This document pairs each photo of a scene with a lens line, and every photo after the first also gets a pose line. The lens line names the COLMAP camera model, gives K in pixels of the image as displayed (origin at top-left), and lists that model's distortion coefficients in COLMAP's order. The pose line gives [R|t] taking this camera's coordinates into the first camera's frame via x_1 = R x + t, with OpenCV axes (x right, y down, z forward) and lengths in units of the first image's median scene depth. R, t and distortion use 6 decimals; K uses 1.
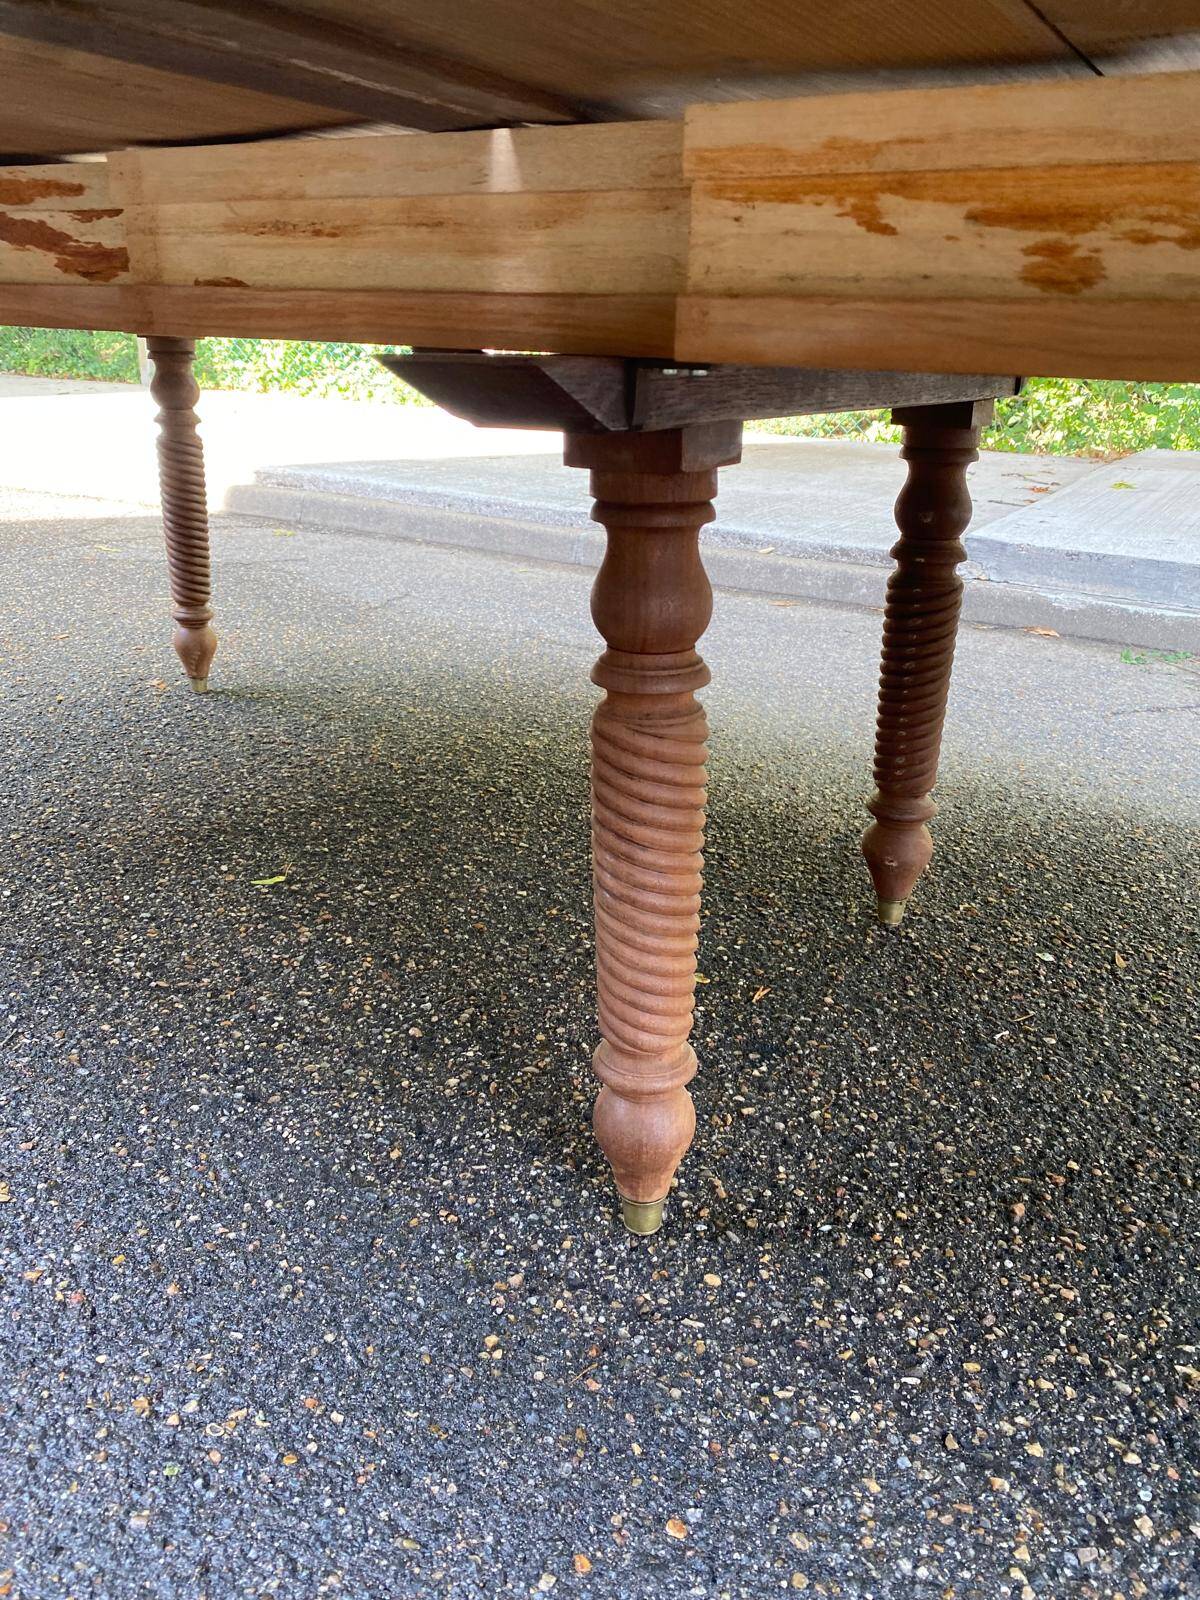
lens RADIAL K [[1222.7, 0, 613.8], [0, 1222.7, 783.5], [0, 0, 1]] dist [0.003258, -0.003624]
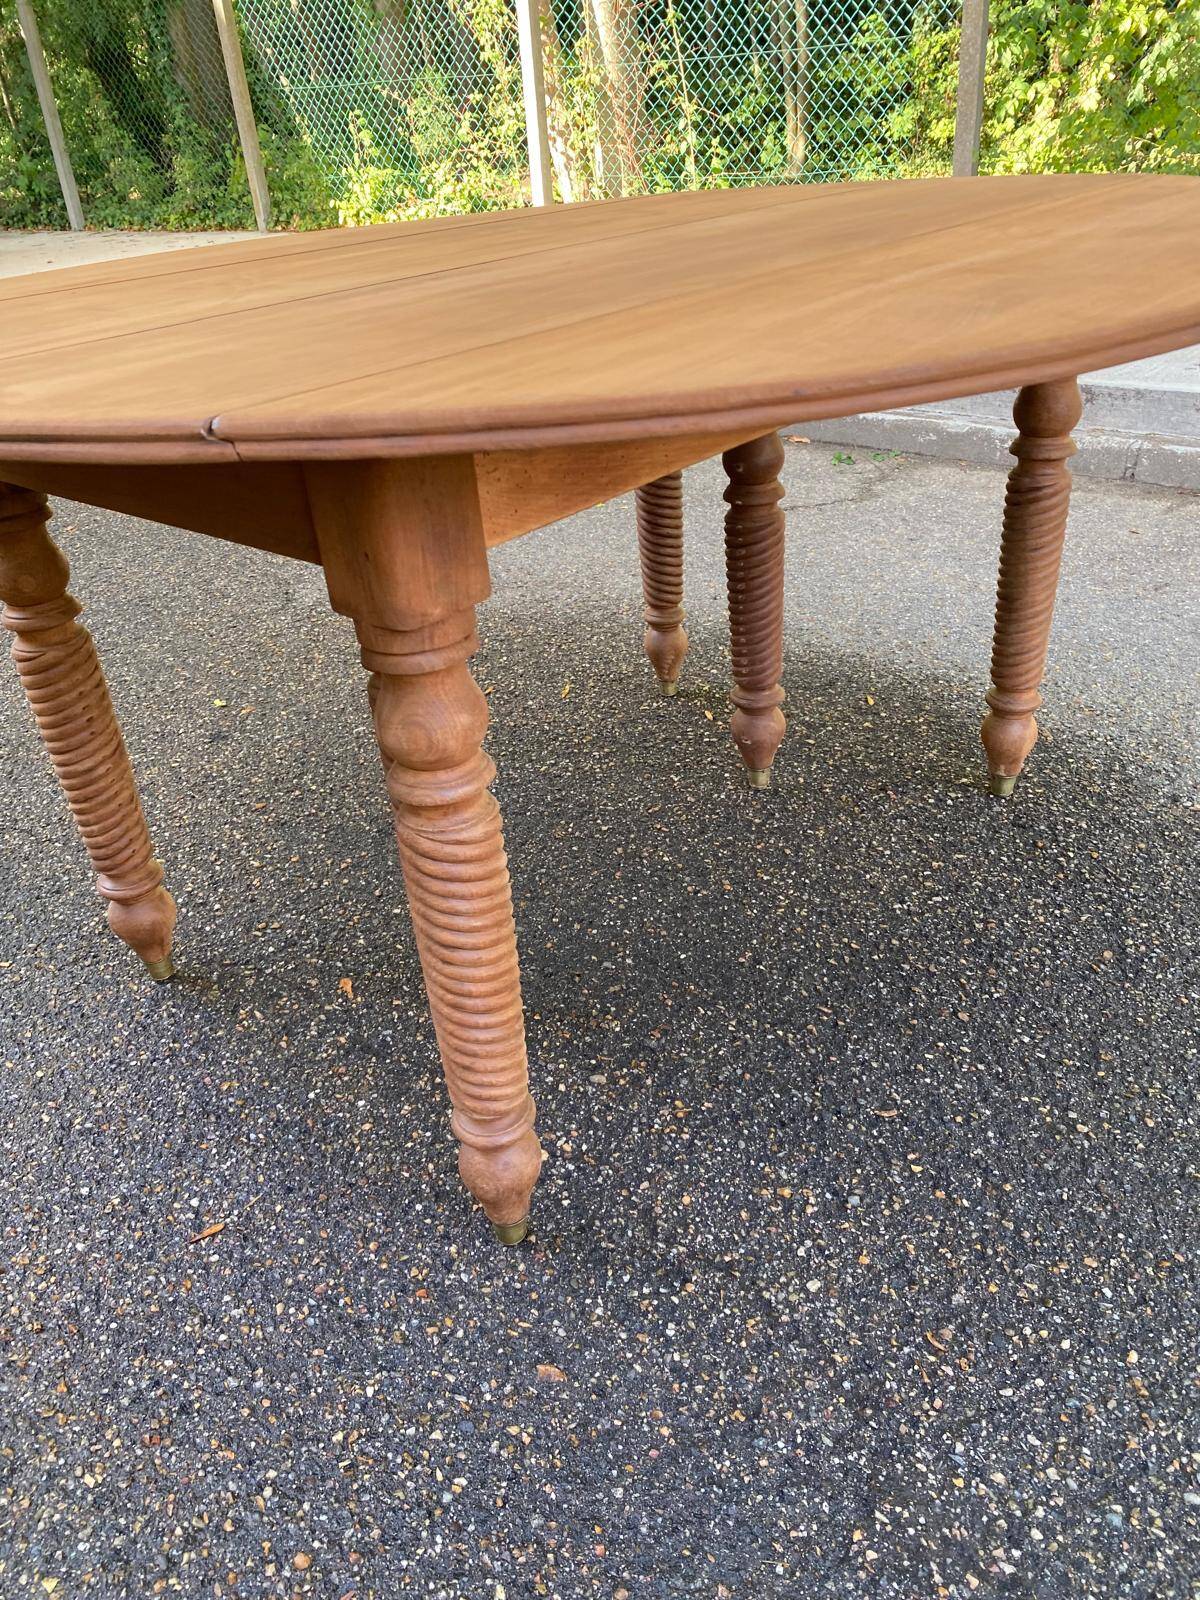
lens RADIAL K [[1222.7, 0, 590.5], [0, 1222.7, 804.9], [0, 0, 1]] dist [0.003258, -0.003624]
pose [[0.976111, -0.003860, -0.217240, 1.415224], [0.042206, 0.984165, 0.172158, 0.041498], [0.213136, -0.177214, 0.960817, -0.834562]]
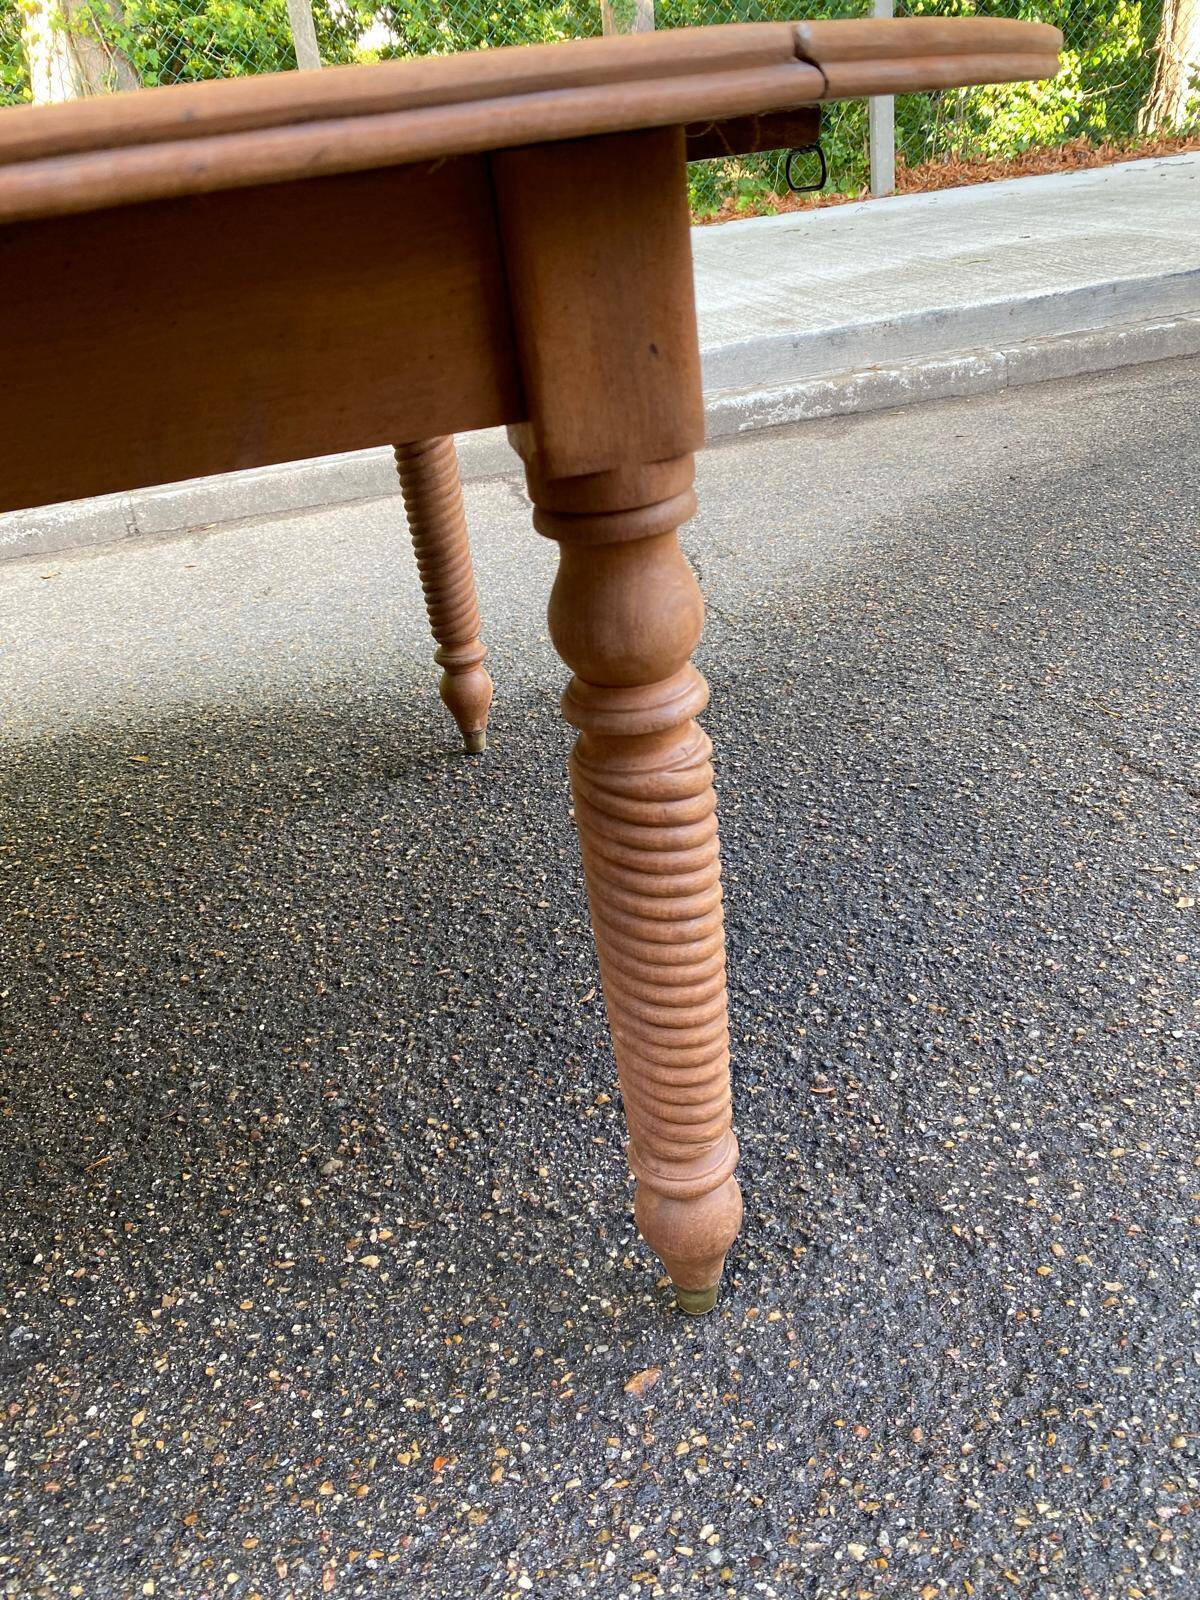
lens RADIAL K [[1222.7, 0, 594.2], [0, 1222.7, 791.9], [0, 0, 1]] dist [0.003258, -0.003624]
pose [[0.695456, -0.441501, 0.566937, 0.756514], [0.373644, 0.896118, 0.239505, 0.107623], [-0.613784, 0.045268, 0.788175, -0.582140]]
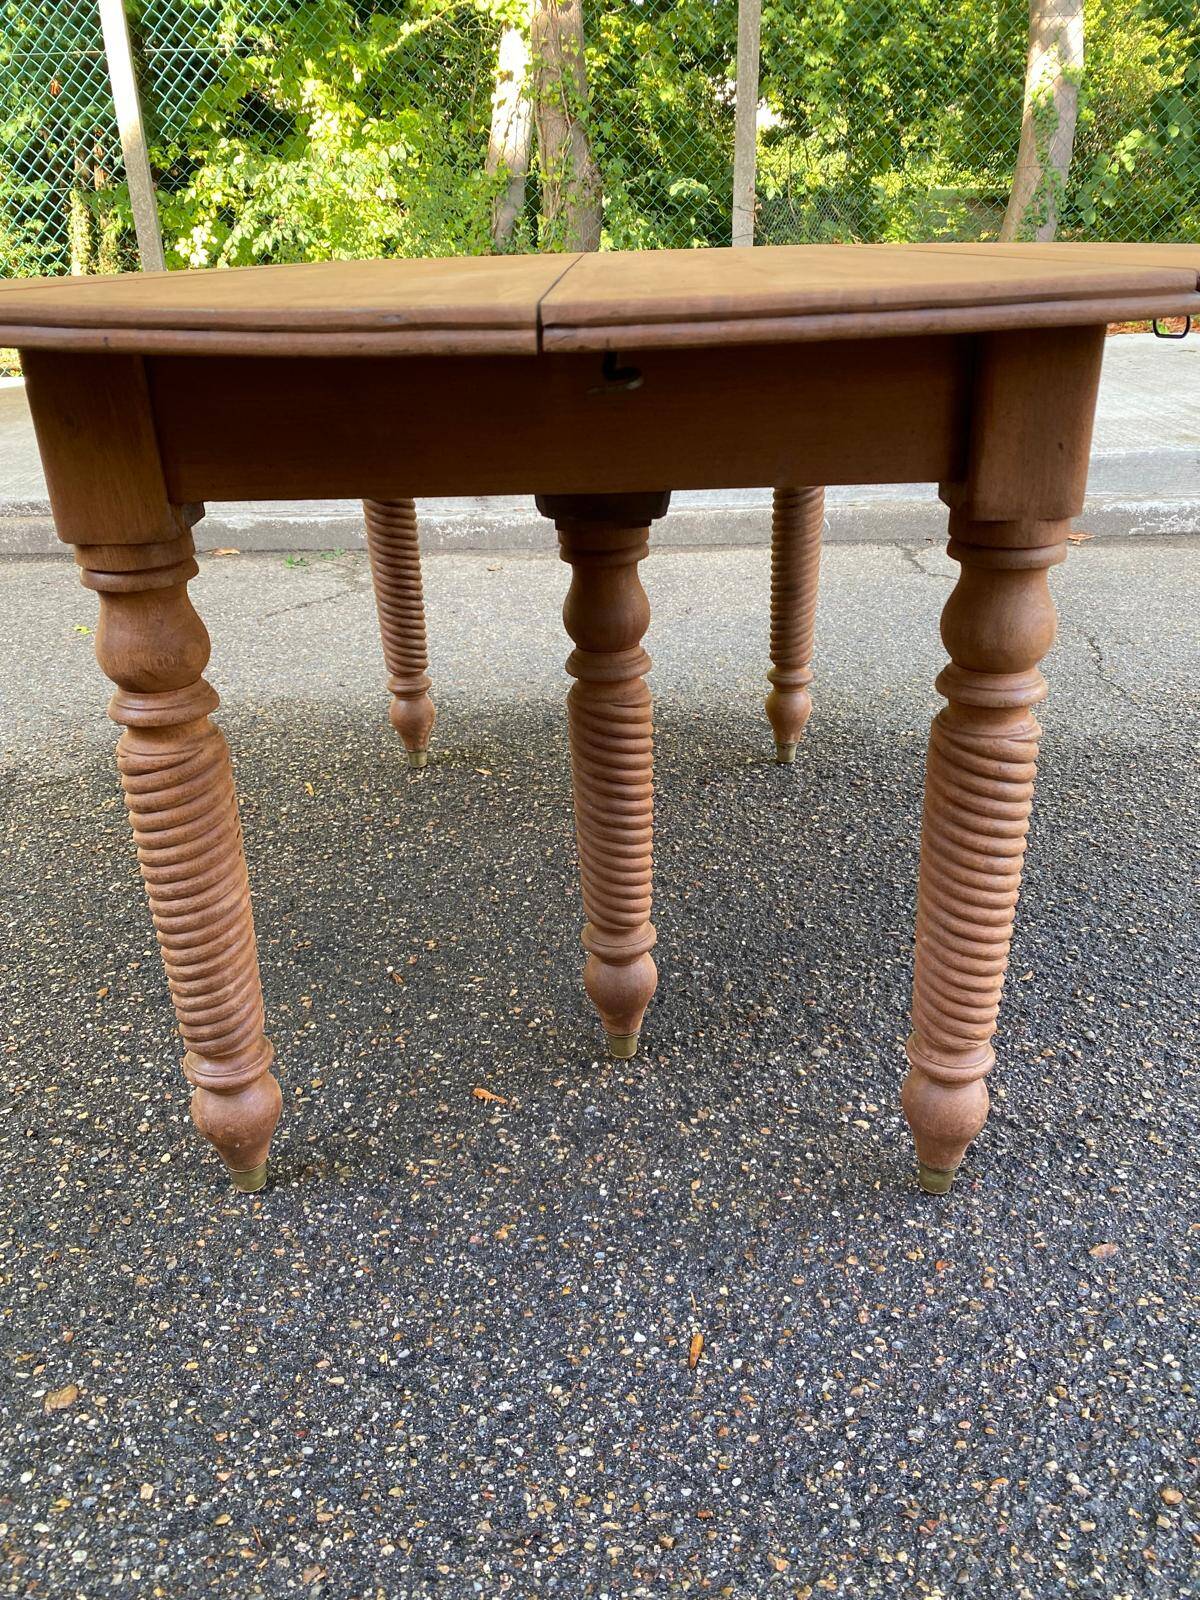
lens RADIAL K [[1222.7, 0, 602.8], [0, 1222.7, 800.4], [0, 0, 1]] dist [0.003258, -0.003624]
pose [[0.856516, -0.267821, 0.441194, 0.290175], [0.227179, 0.963199, 0.143660, 0.057417], [-0.463433, -0.022817, 0.885838, -0.651942]]
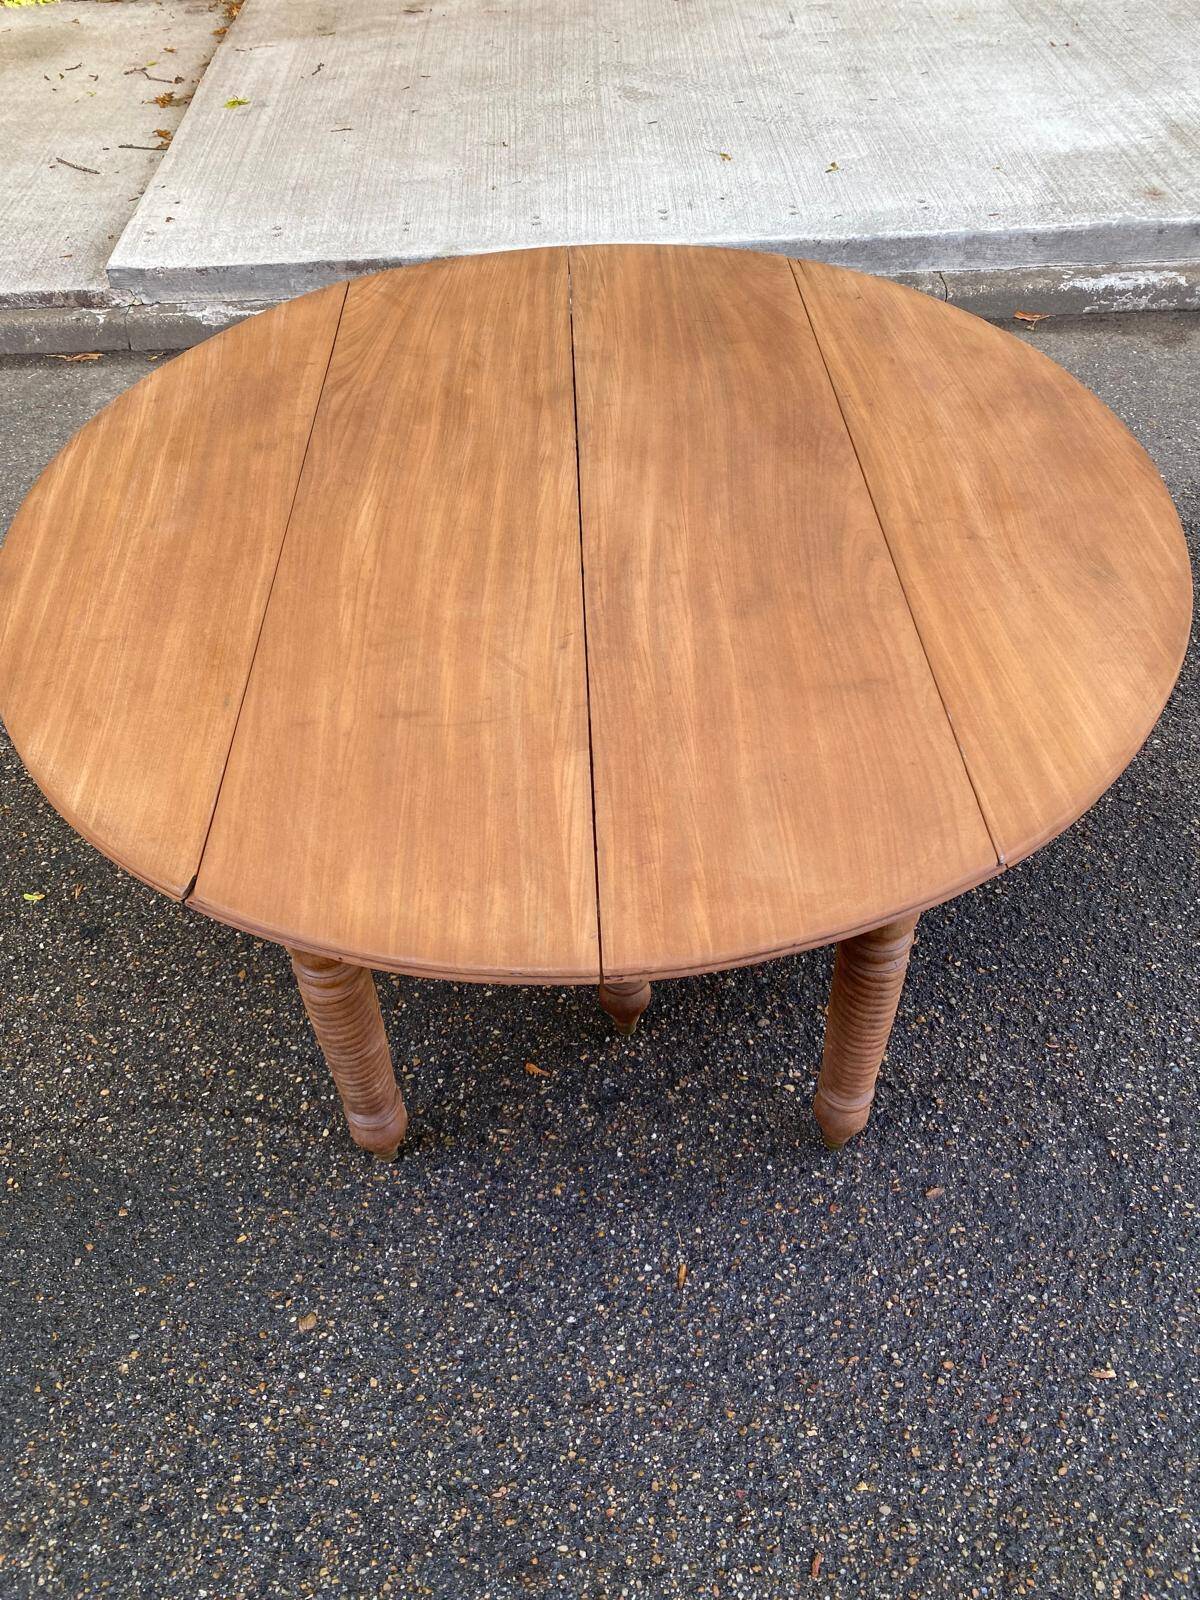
lens RADIAL K [[1222.7, 0, 597.9], [0, 1222.7, 782.4], [0, 0, 1]] dist [0.003258, -0.003624]
pose [[0.835226, -0.433244, 0.338669, 0.308737], [0.245120, 0.844615, 0.475964, -0.822377], [-0.492254, -0.314523, 0.811641, -0.923106]]
